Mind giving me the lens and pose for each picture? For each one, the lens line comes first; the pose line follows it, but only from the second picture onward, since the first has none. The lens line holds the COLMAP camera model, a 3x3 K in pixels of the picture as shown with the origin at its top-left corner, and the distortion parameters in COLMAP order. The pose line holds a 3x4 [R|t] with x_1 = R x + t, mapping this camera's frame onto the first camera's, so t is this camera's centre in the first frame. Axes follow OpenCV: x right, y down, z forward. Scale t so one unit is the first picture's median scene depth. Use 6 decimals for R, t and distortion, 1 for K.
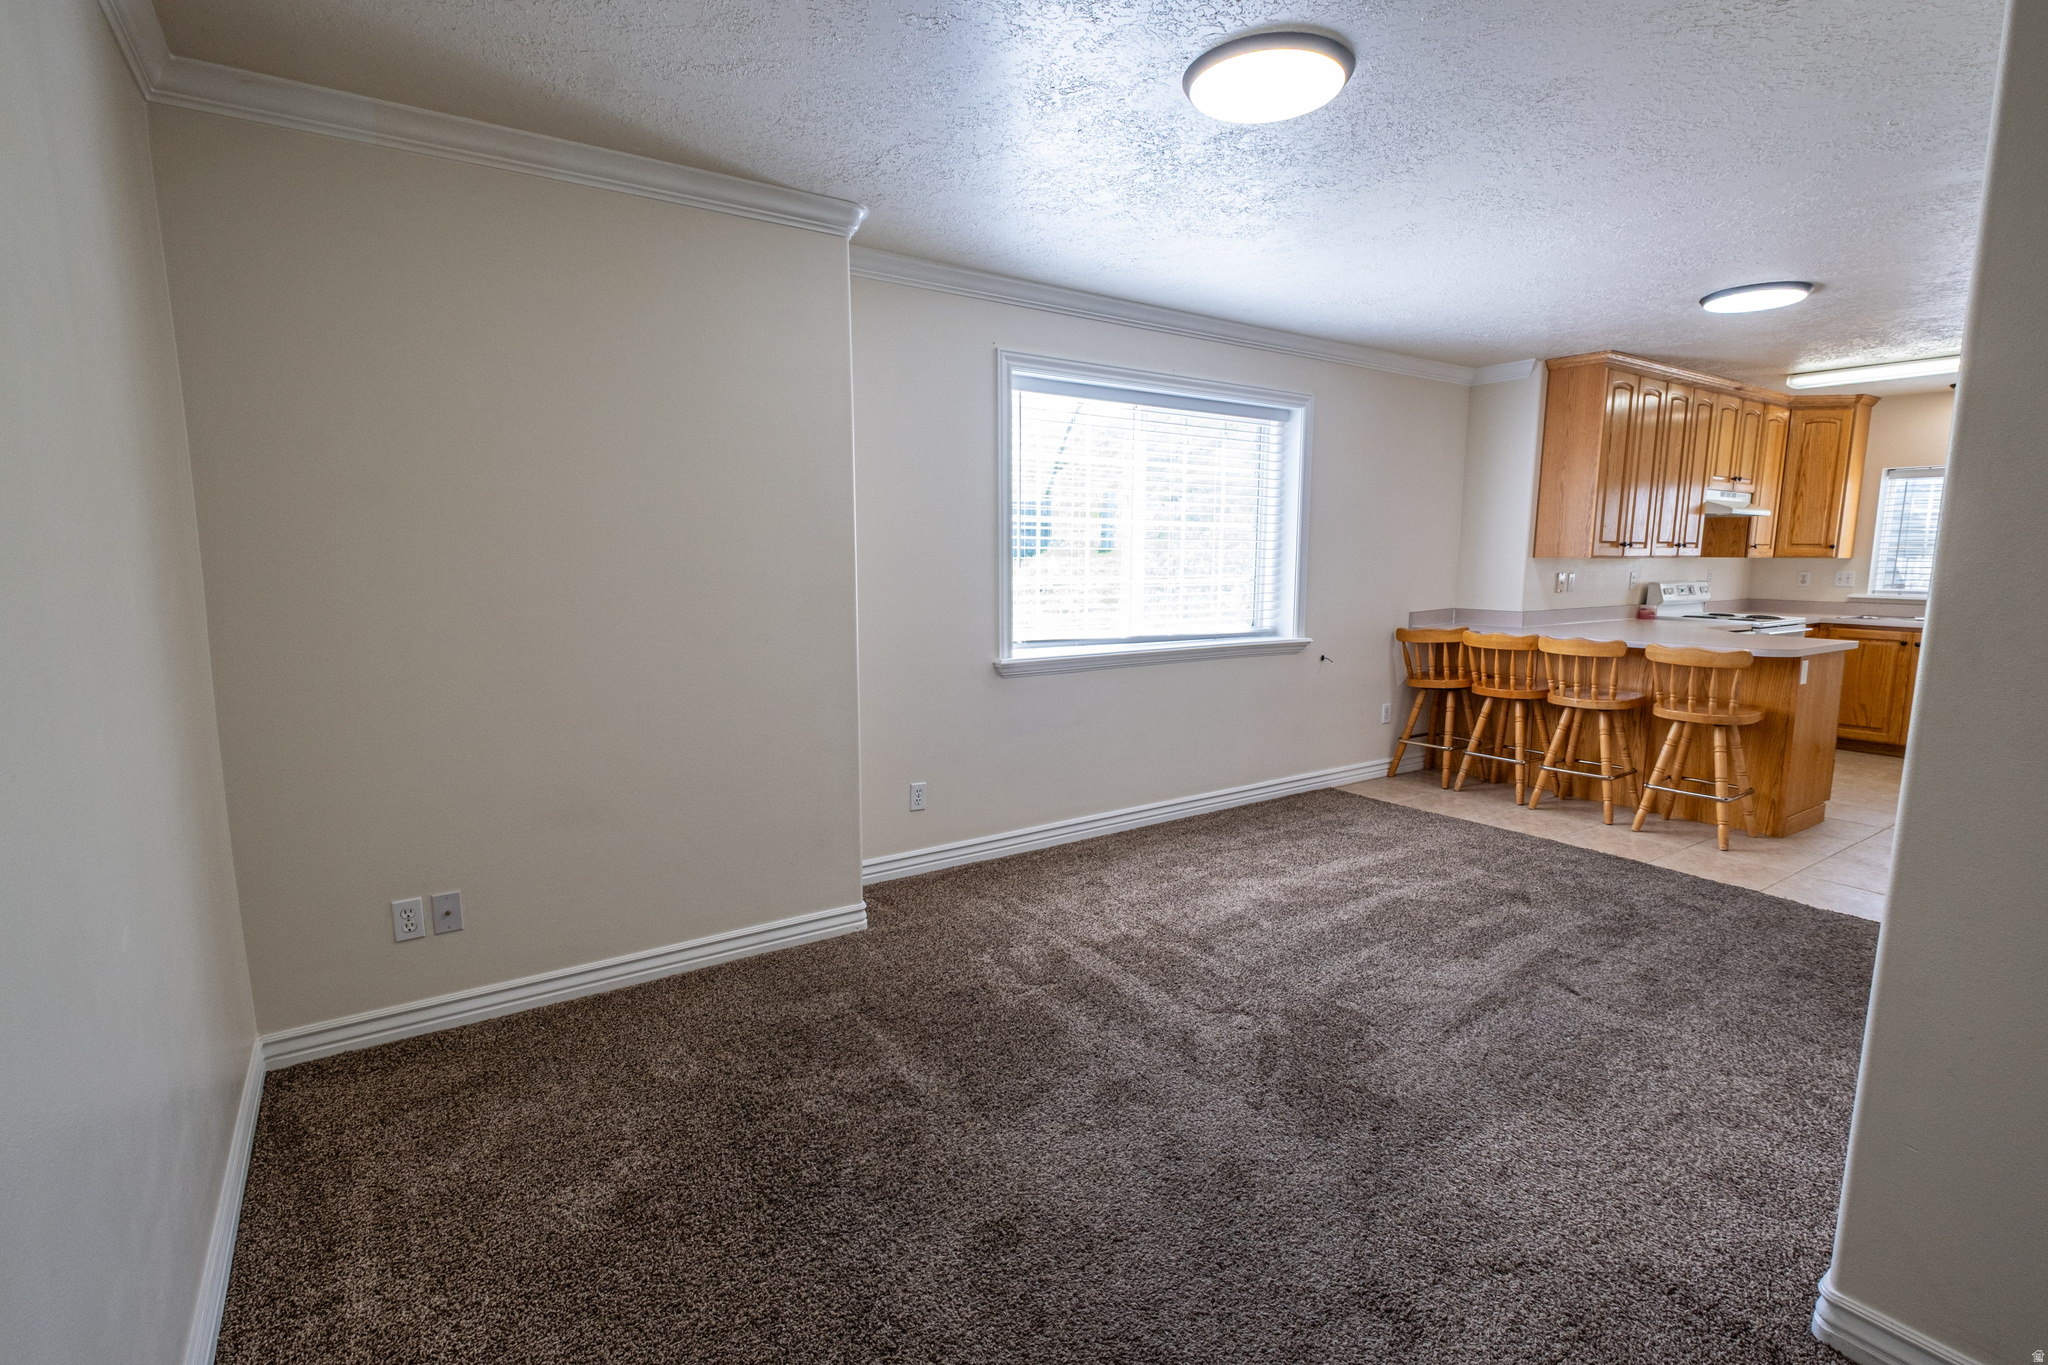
lens RADIAL K [[954.4, 0, 1015.8], [0, 954.4, 688.0], [0, 0, 1]] dist [-0.001543, -0.000764]
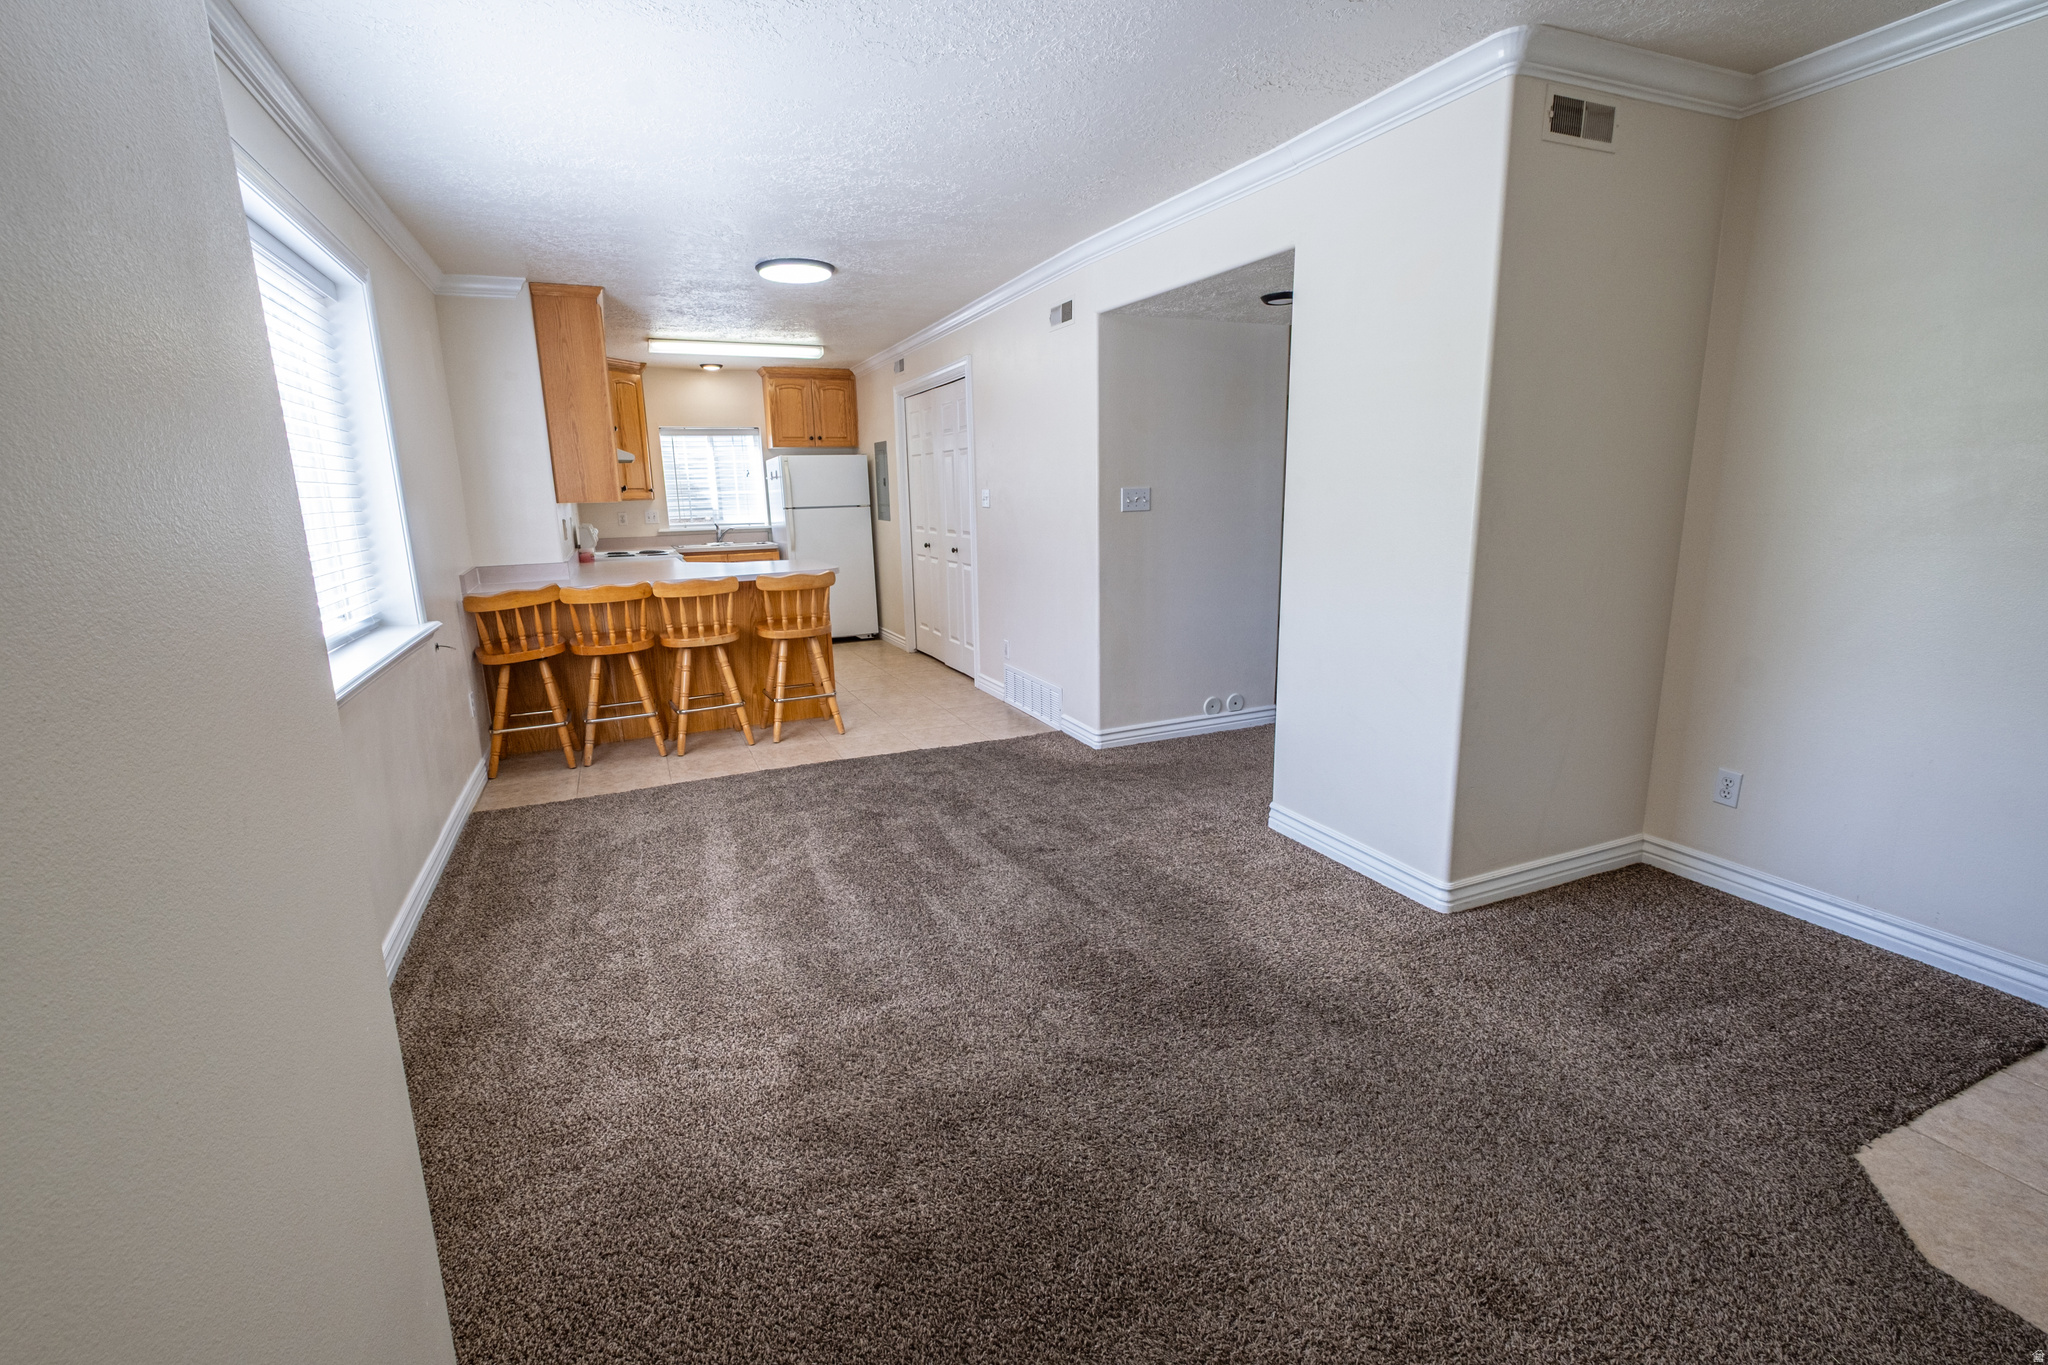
lens RADIAL K [[908.1, 0, 1012.7], [0, 908.1, 688.4], [0, 0, 1]] dist [0.000327, -0.000320]
pose [[0.192387, -0.218307, 0.956729, -0.261213], [0.165200, 0.968232, 0.187712, -0.056951], [-0.967314, 0.121938, 0.222339, 0.411774]]
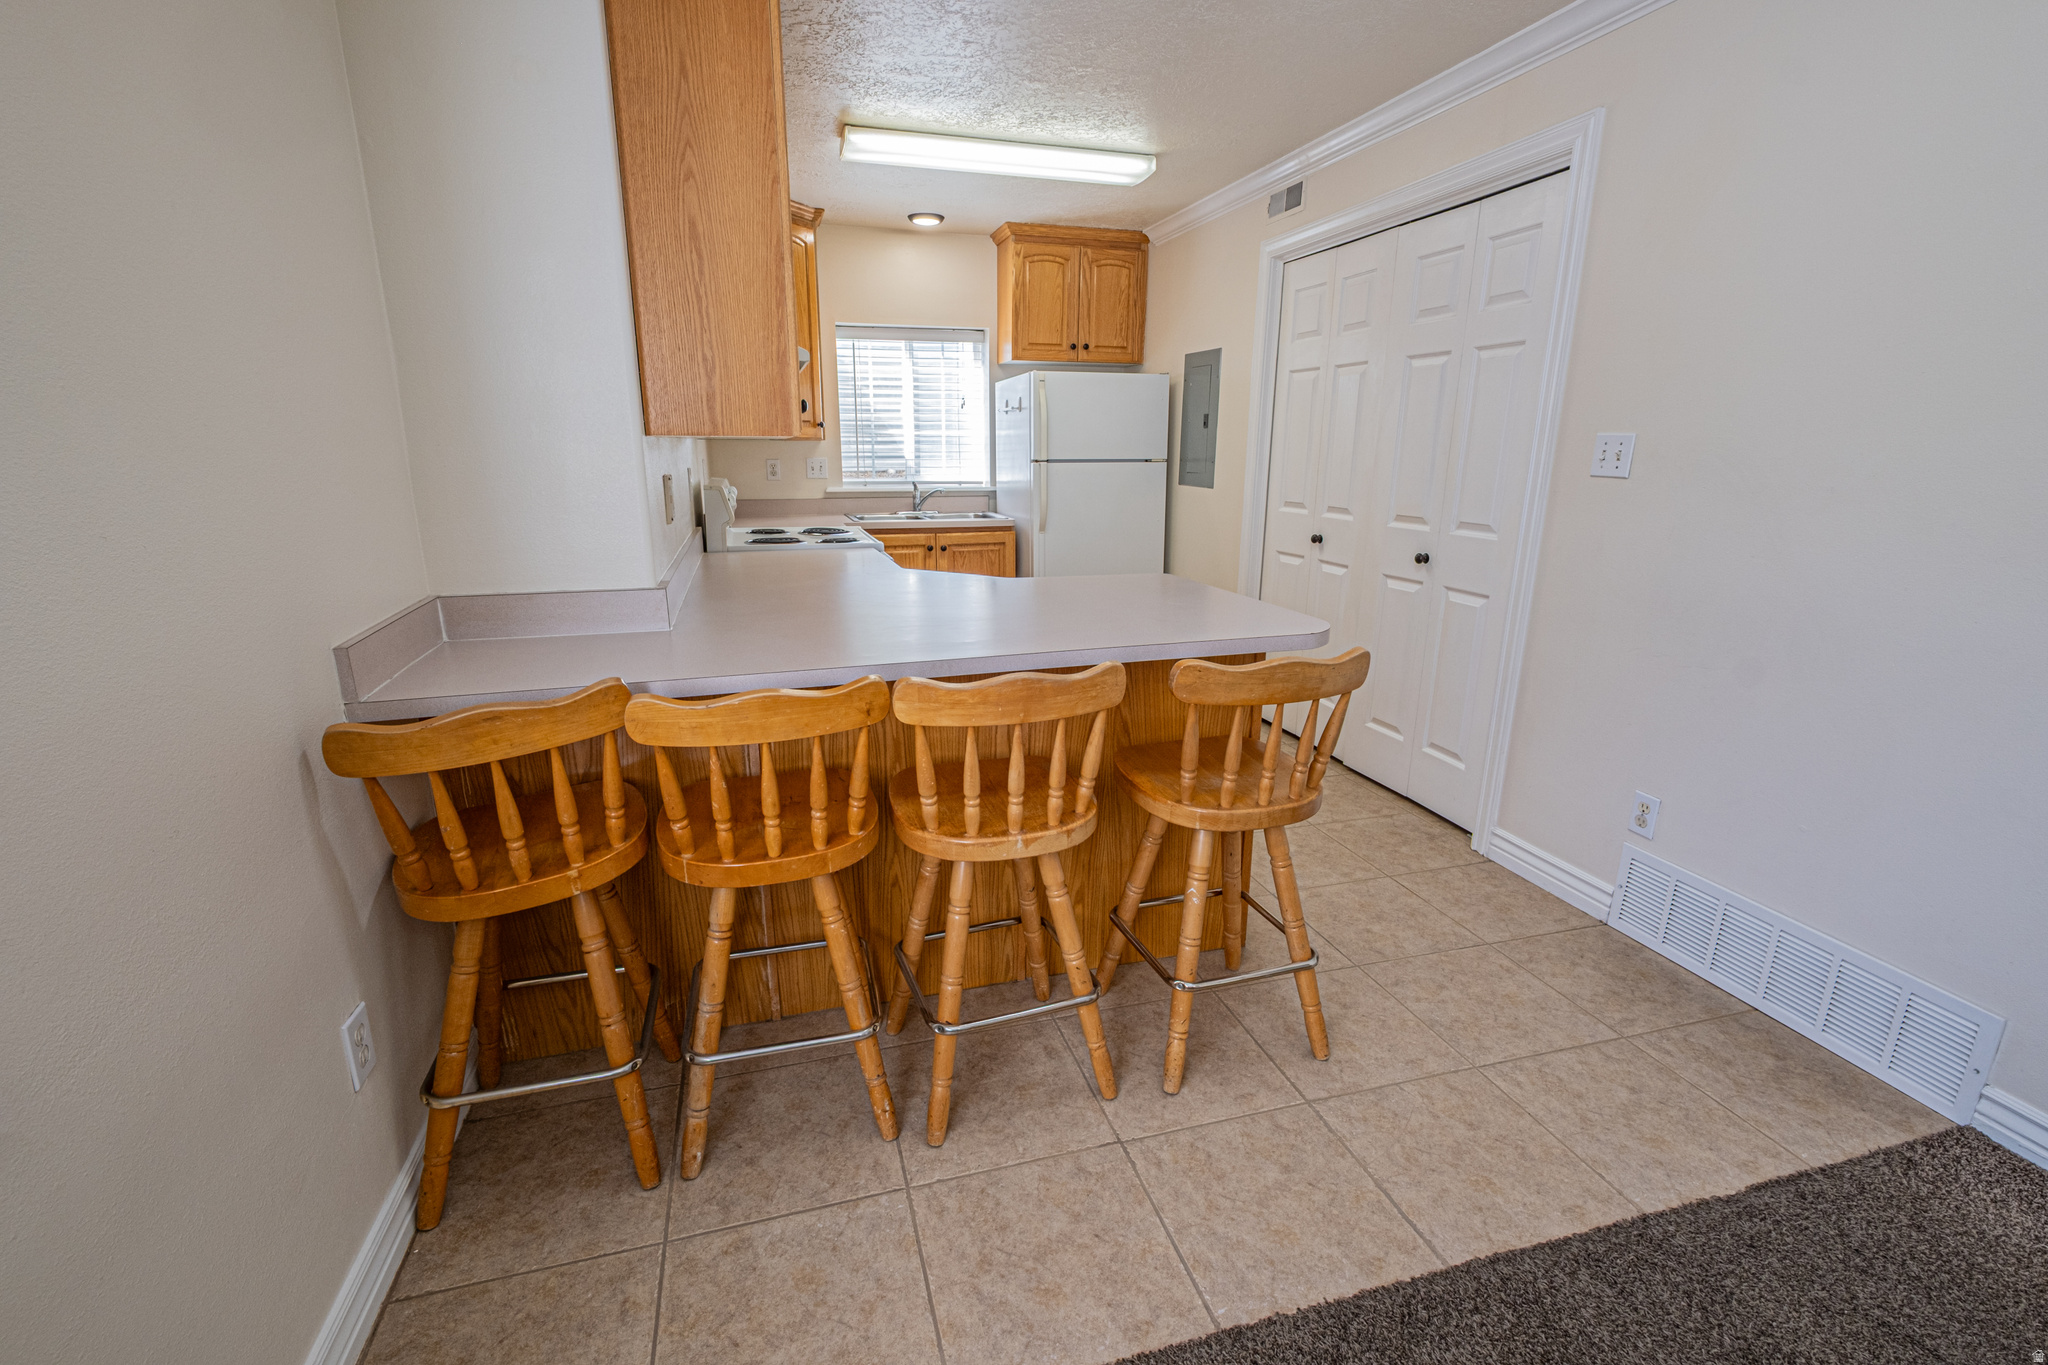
lens RADIAL K [[908.1, 0, 1012.7], [0, 908.1, 688.4], [0, 0, 1]] dist [0.000327, -0.000320]
pose [[0.319666, -0.249063, 0.914211, 0.255154], [0.133134, 0.967070, 0.216911, -0.103216], [-0.938131, 0.052373, 0.342298, 0.779344]]
